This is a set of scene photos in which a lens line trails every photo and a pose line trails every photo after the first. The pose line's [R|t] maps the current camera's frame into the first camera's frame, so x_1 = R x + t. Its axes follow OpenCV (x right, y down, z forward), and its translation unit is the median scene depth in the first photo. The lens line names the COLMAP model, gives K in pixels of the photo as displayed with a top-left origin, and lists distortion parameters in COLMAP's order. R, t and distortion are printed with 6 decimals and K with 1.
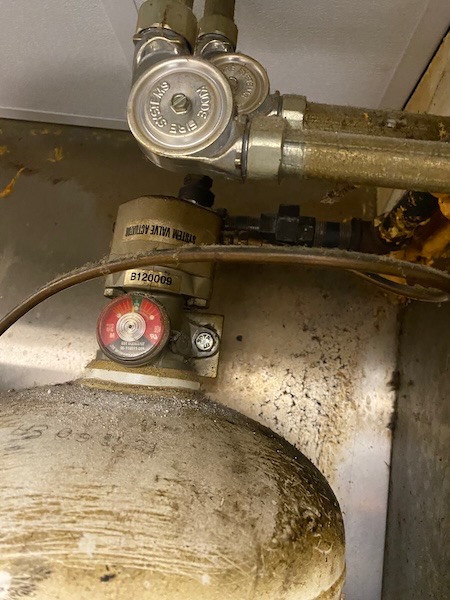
lens RADIAL K [[453.4, 0, 225.0], [0, 453.4, 300.0], [0, 0, 1]] dist [-0.002057, -0.000354]
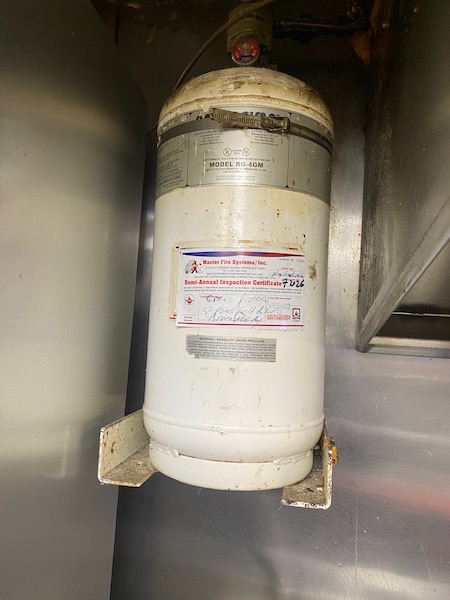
lens RADIAL K [[440.4, 0, 225.0], [0, 440.4, 300.0], [0, 0, 1]] dist [-0.000031, 0.000781]
pose [[0.992775, -0.084334, -0.085357, -0.181736], [0.096165, 0.984655, 0.145627, 0.868555], [0.071766, -0.152783, 0.985651, -1.368939]]
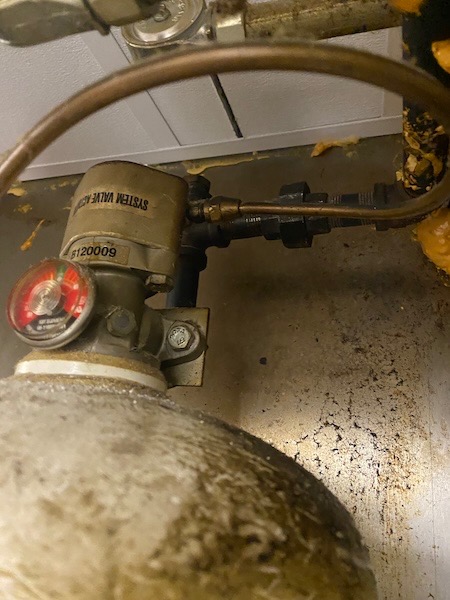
lens RADIAL K [[453.4, 0, 225.0], [0, 453.4, 300.0], [0, 0, 1]] dist [-0.002057, -0.000354]
pose [[0.971551, -0.127318, -0.199698, 0.193367], [0.083081, 0.972843, -0.216041, 0.203087], [0.221780, 0.193303, 0.955744, 0.259651]]
